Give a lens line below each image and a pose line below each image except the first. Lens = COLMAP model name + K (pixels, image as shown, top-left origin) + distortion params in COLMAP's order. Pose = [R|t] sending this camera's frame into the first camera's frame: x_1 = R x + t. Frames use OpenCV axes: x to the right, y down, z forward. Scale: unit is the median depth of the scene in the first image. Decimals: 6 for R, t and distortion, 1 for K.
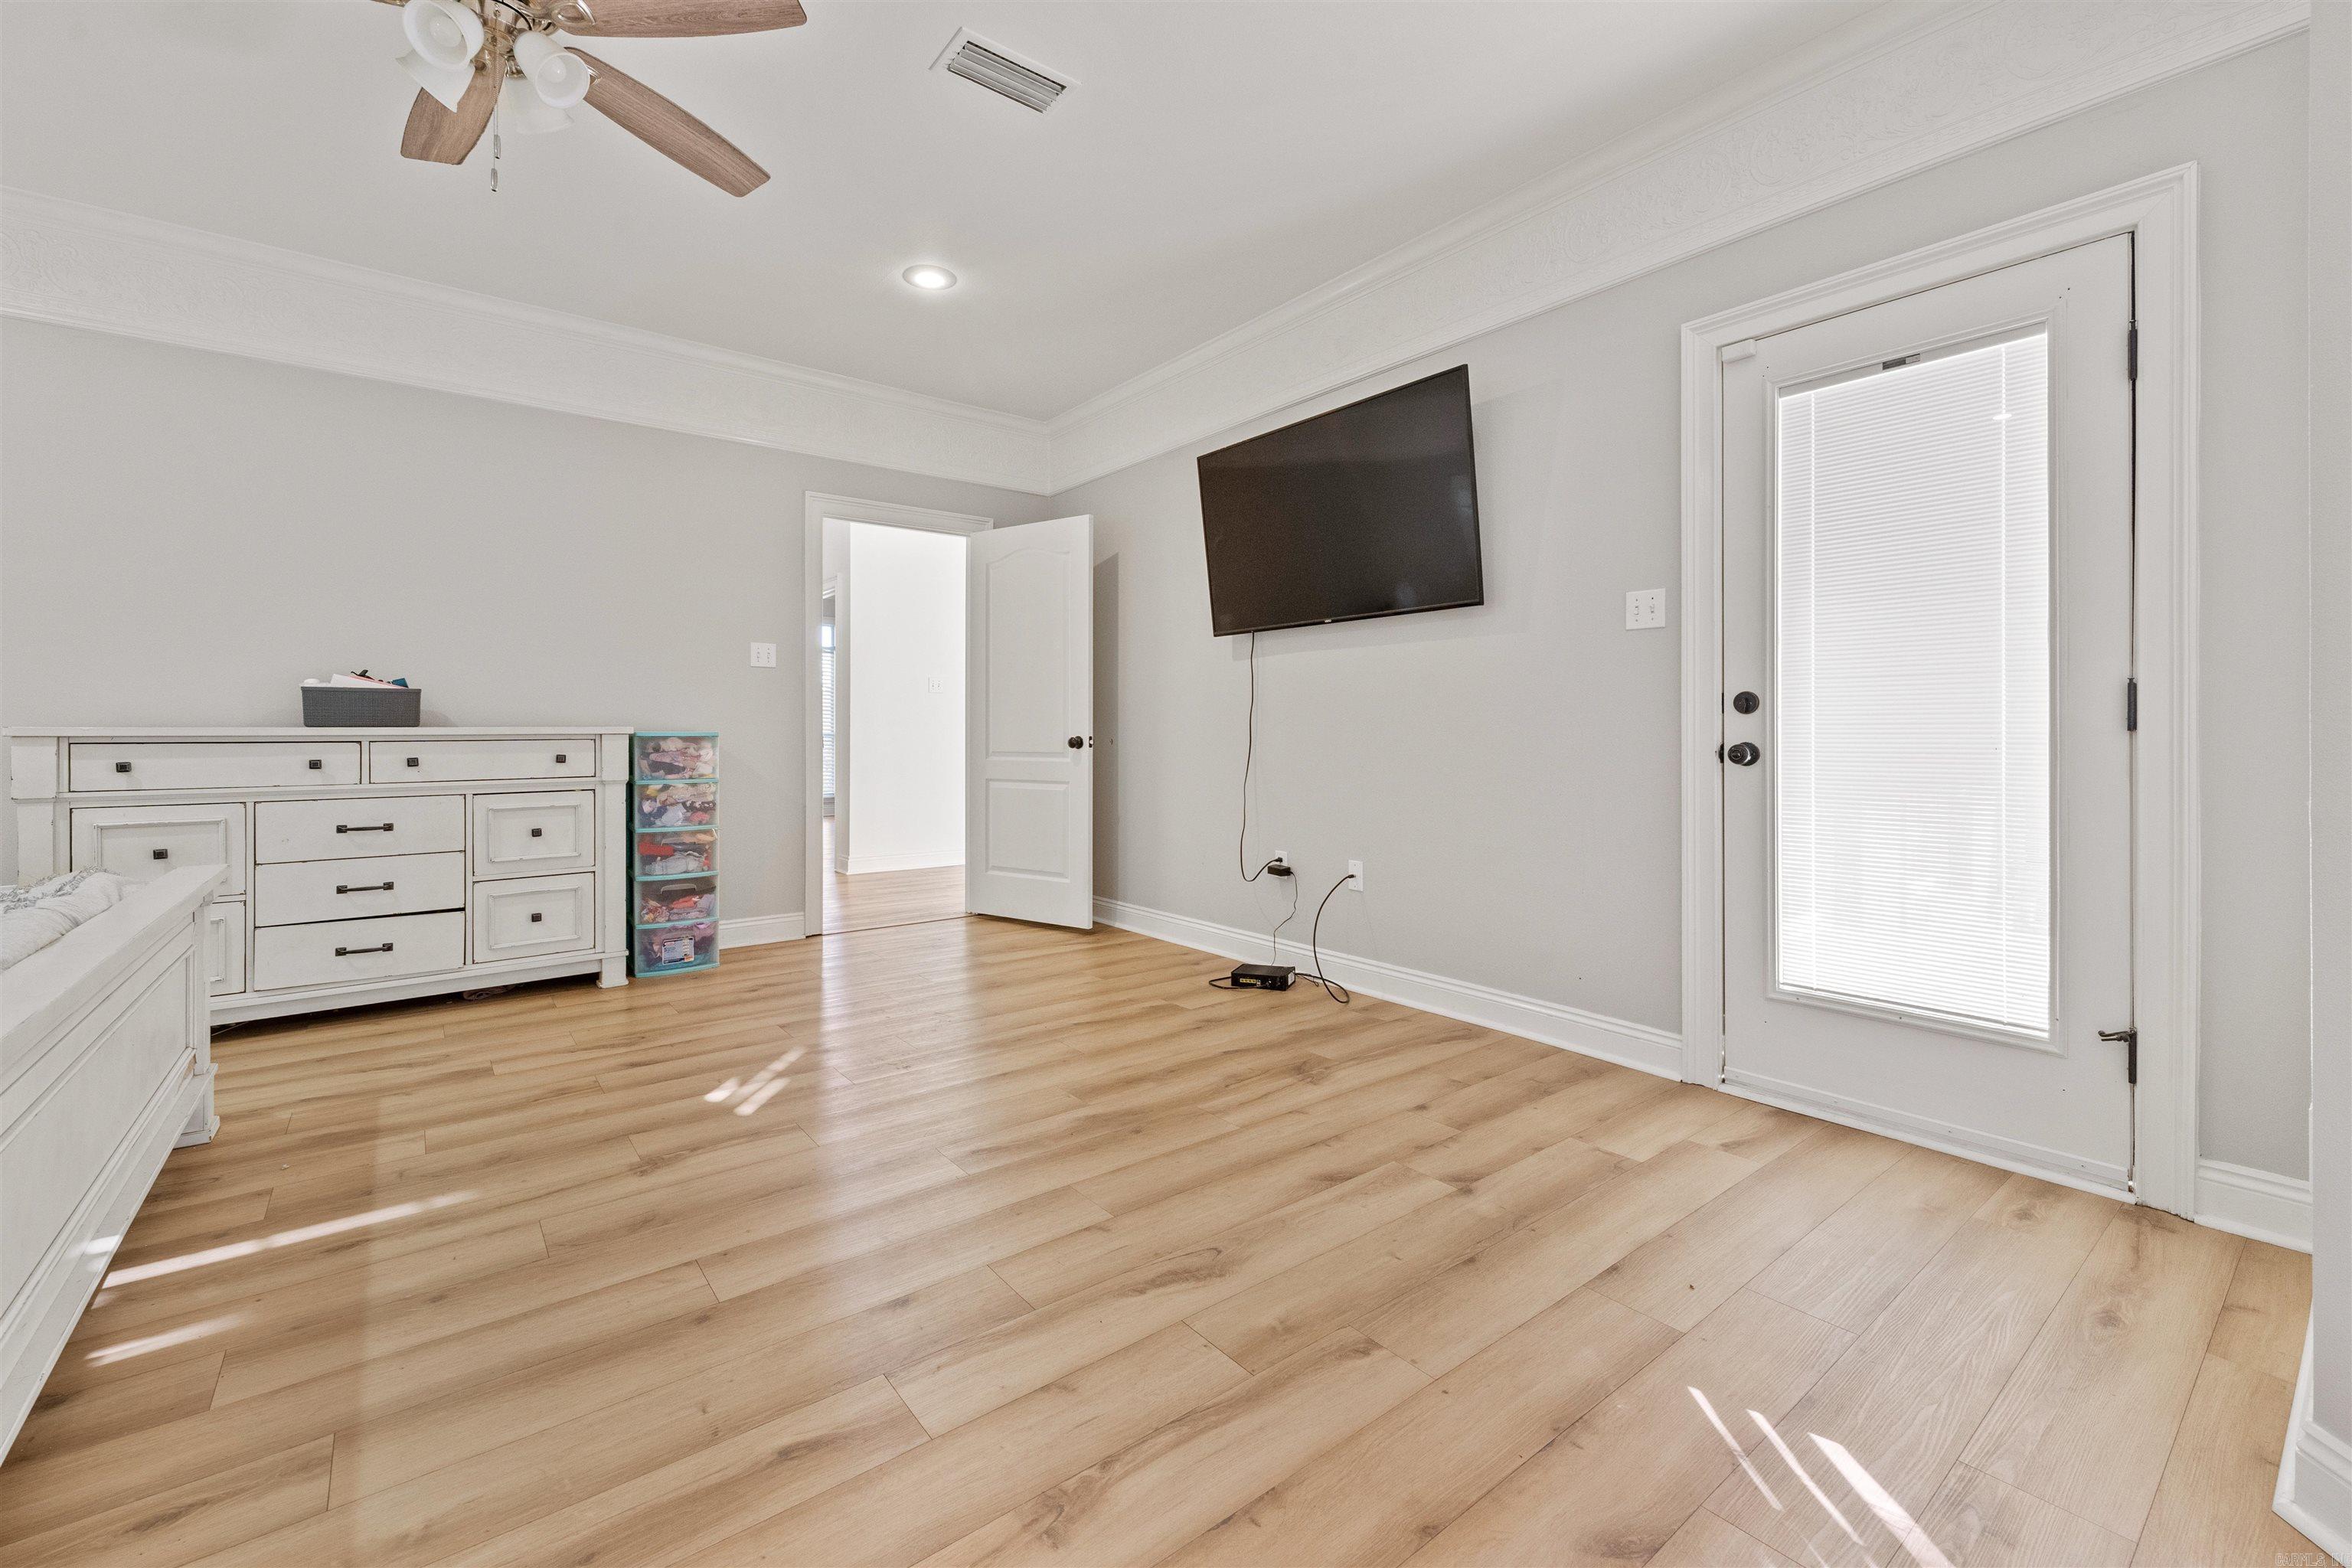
lens RADIAL K [[971.5, 0, 1160.9], [0, 971.5, 736.5], [0, 0, 1]] dist [0.002908, -0.002121]
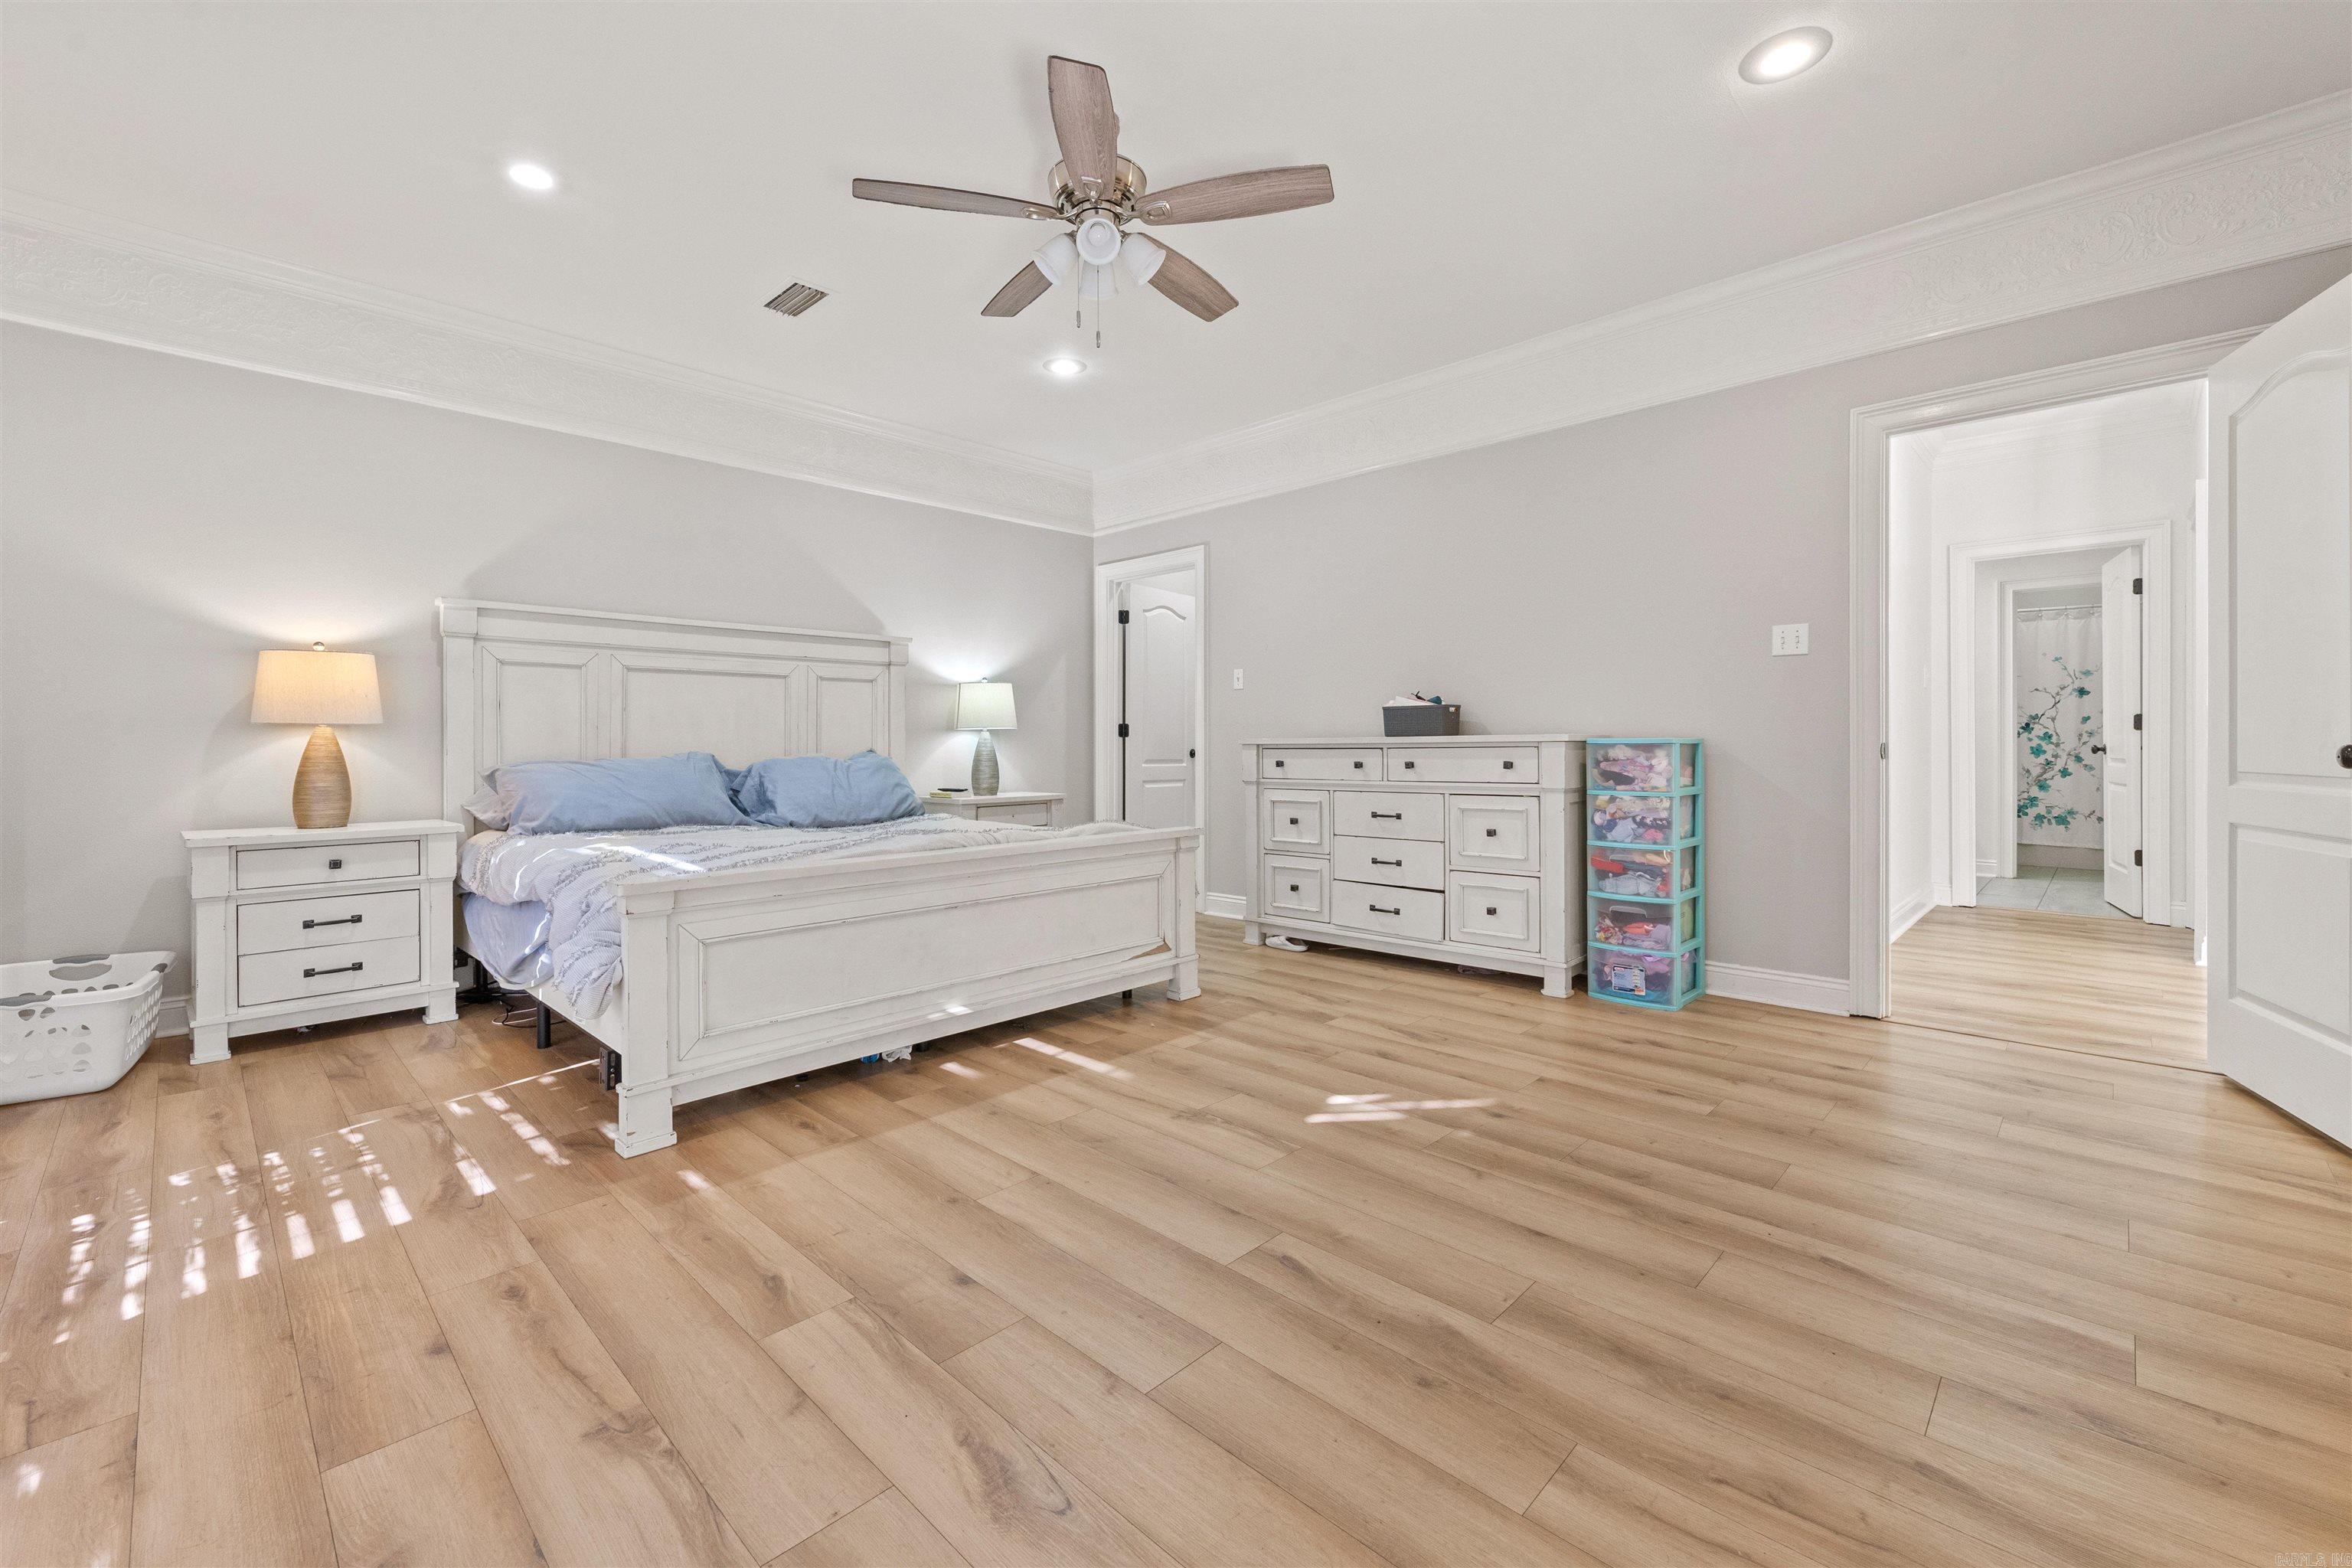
lens RADIAL K [[971.5, 0, 1187.0], [0, 971.5, 746.3], [0, 0, 1]] dist [0.002908, -0.002121]
pose [[0.138544, 0.001148, -0.990356, 0.404254], [0.001165, 0.999998, 0.001322, 0.000753], [0.990356, -0.001337, 0.138543, 0.546697]]
